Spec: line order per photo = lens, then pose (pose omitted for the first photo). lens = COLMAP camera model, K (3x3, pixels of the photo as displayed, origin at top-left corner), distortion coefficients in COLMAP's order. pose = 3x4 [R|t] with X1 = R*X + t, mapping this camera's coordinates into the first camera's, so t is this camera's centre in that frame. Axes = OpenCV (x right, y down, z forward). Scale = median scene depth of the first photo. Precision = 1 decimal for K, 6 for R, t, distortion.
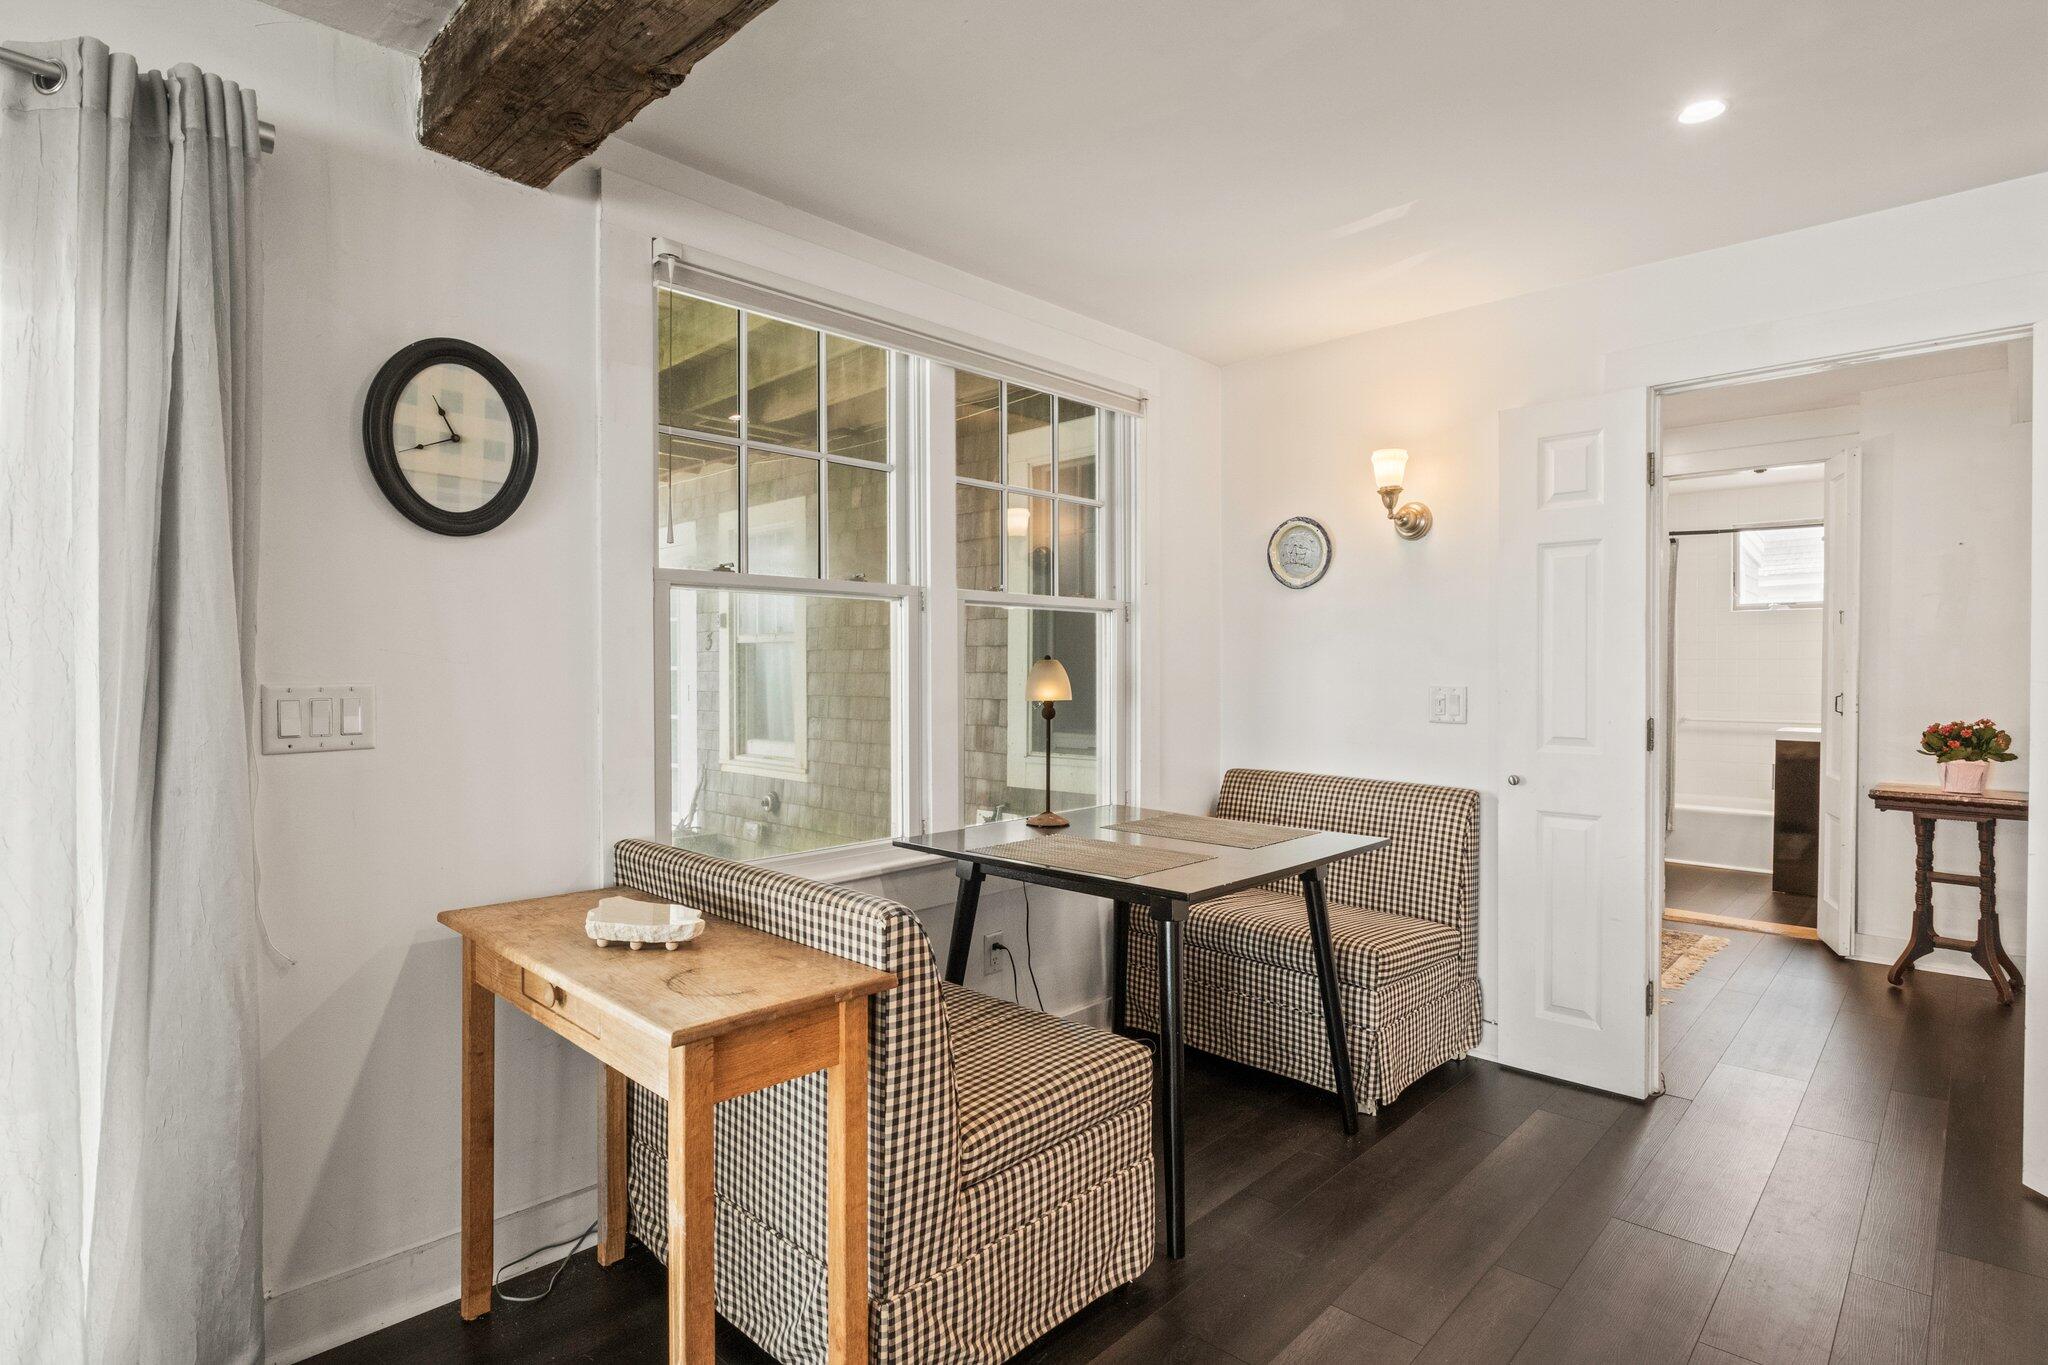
lens RADIAL K [[1025.6, 0, 1048.1], [0, 1025.6, 674.0], [0, 0, 1]] dist [-0.012370, 0.000331]
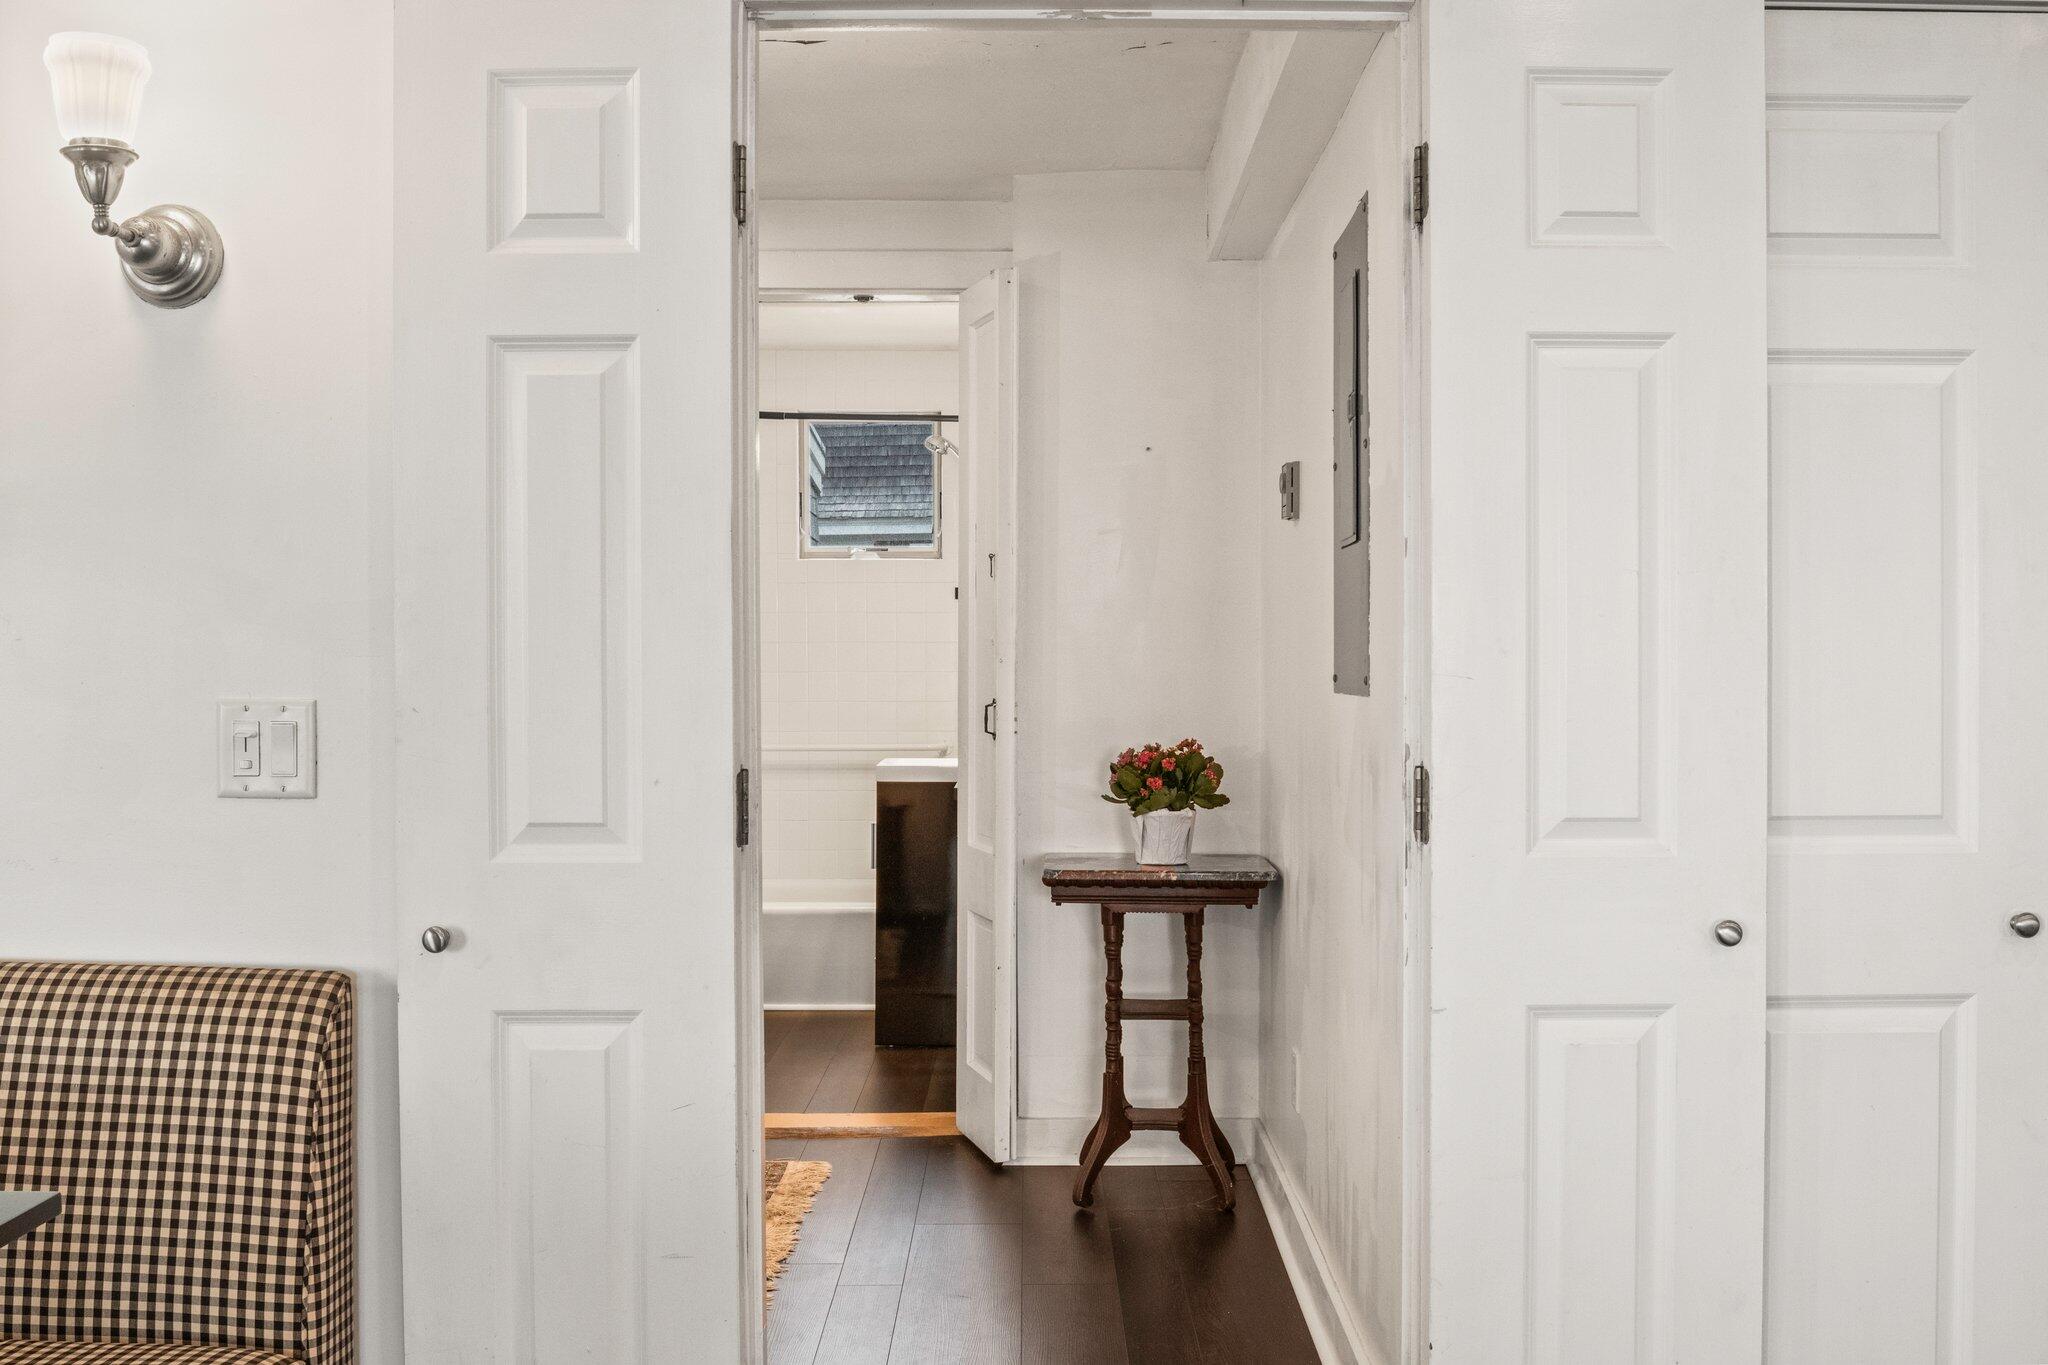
lens RADIAL K [[1805.9, 0, 1024.0], [0, 1805.9, 682.5], [0, 0, 1]] dist [-0.033325, -0.002032]
pose [[0.738107, -0.010200, 0.674607, 0.149668], [0.006354, 0.999946, 0.008167, 0.001627], [-0.674654, -0.001741, 0.738132, 0.322126]]
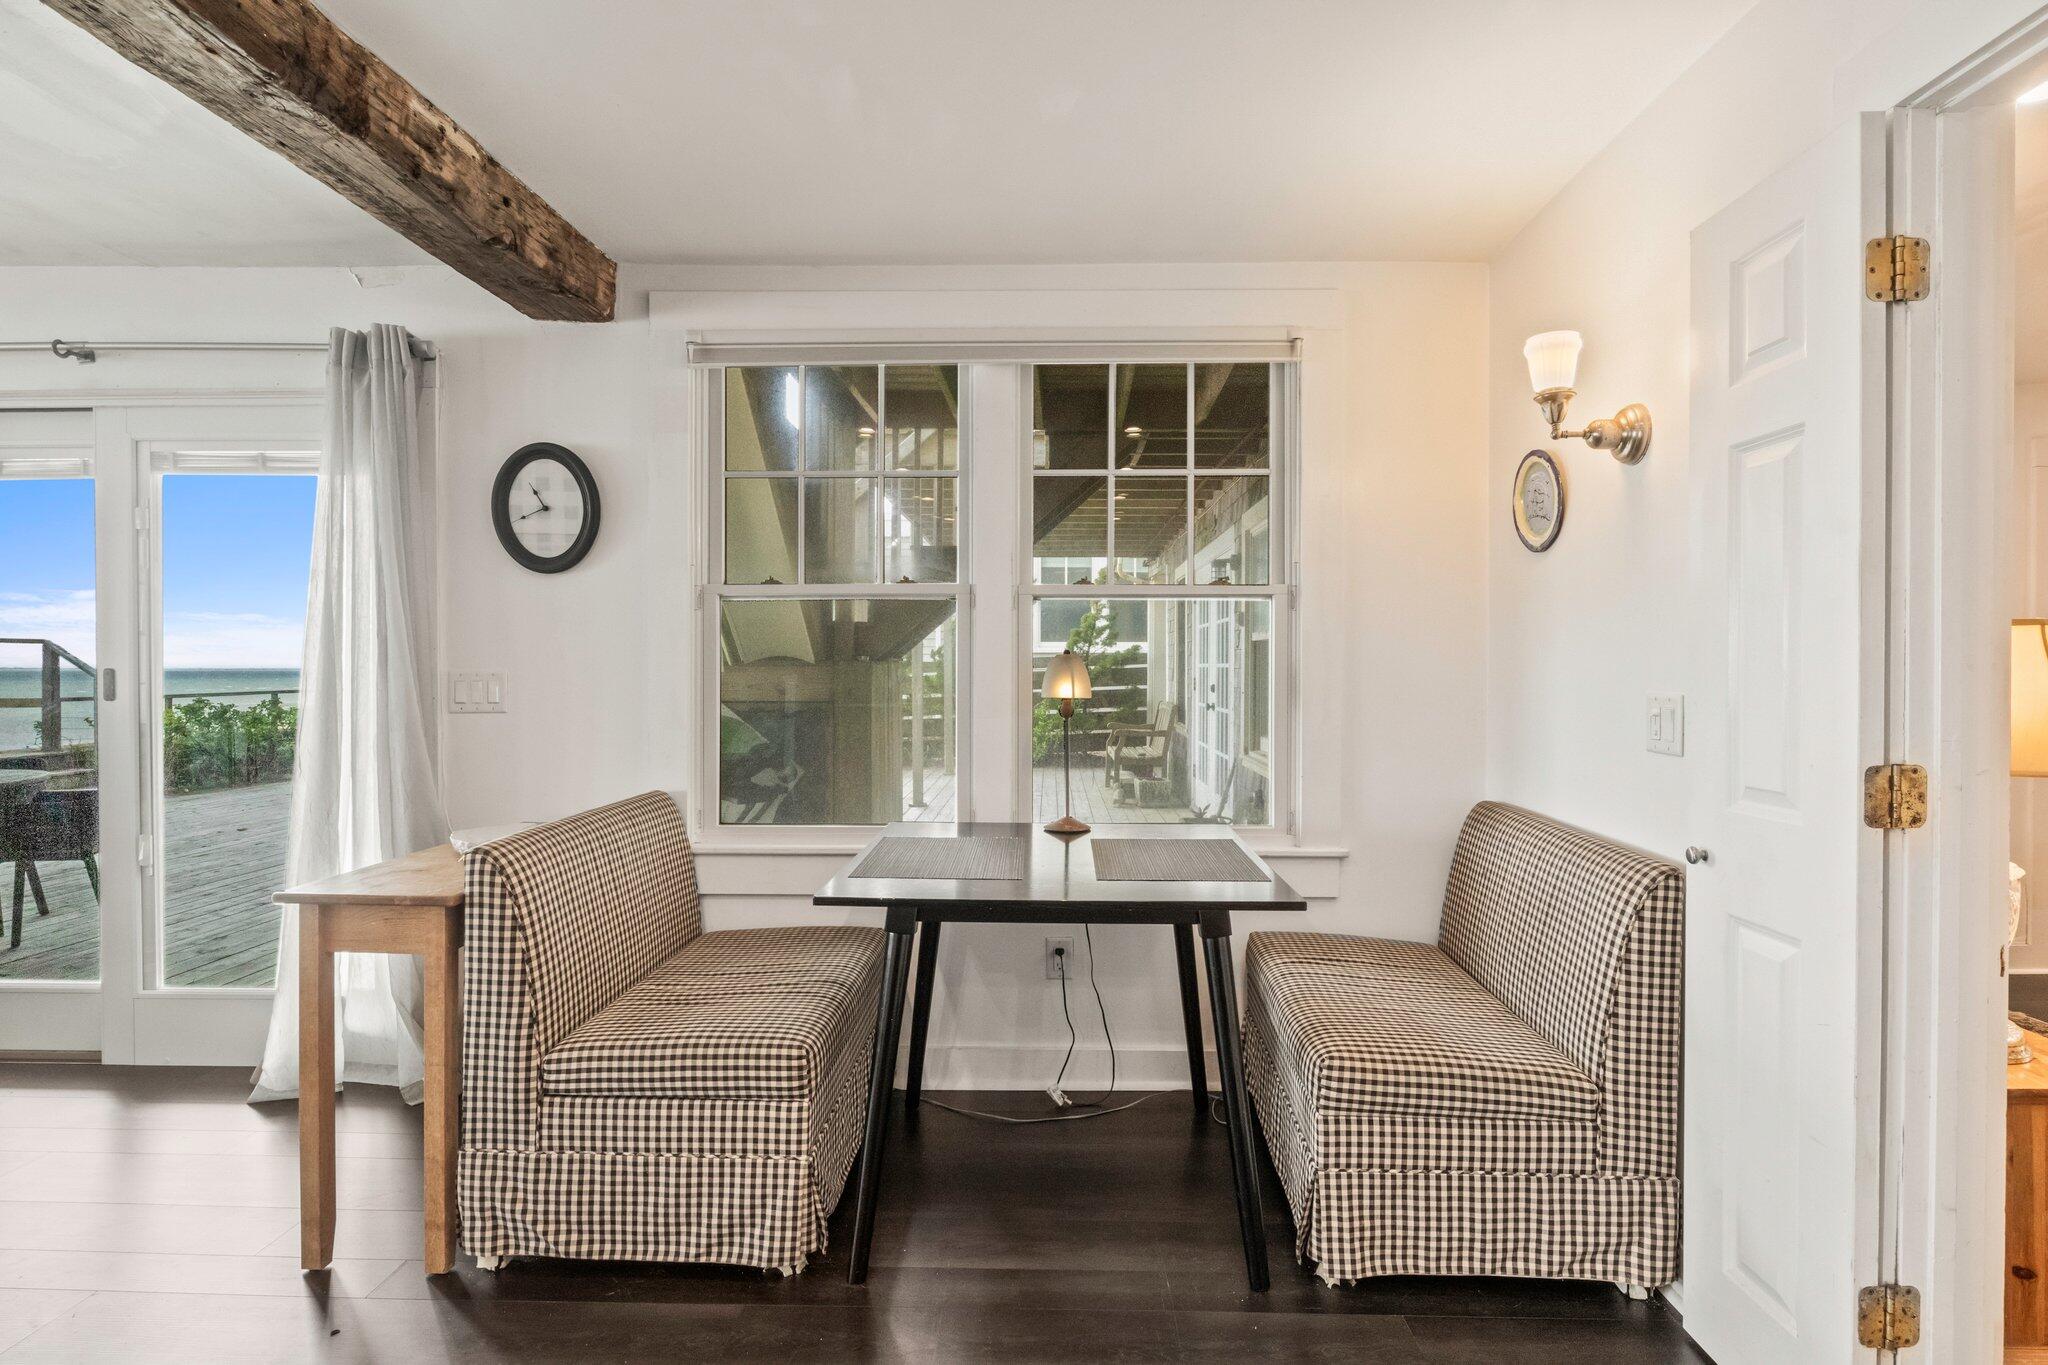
lens RADIAL K [[1025.6, 0, 1048.1], [0, 1025.6, 674.0], [0, 0, 1]] dist [-0.012370, 0.000331]
pose [[0.674356, 0.007947, -0.738364, 0.595115], [-0.007611, 0.999964, 0.003812, 0.000385], [0.738367, 0.003049, 0.674392, 0.310390]]
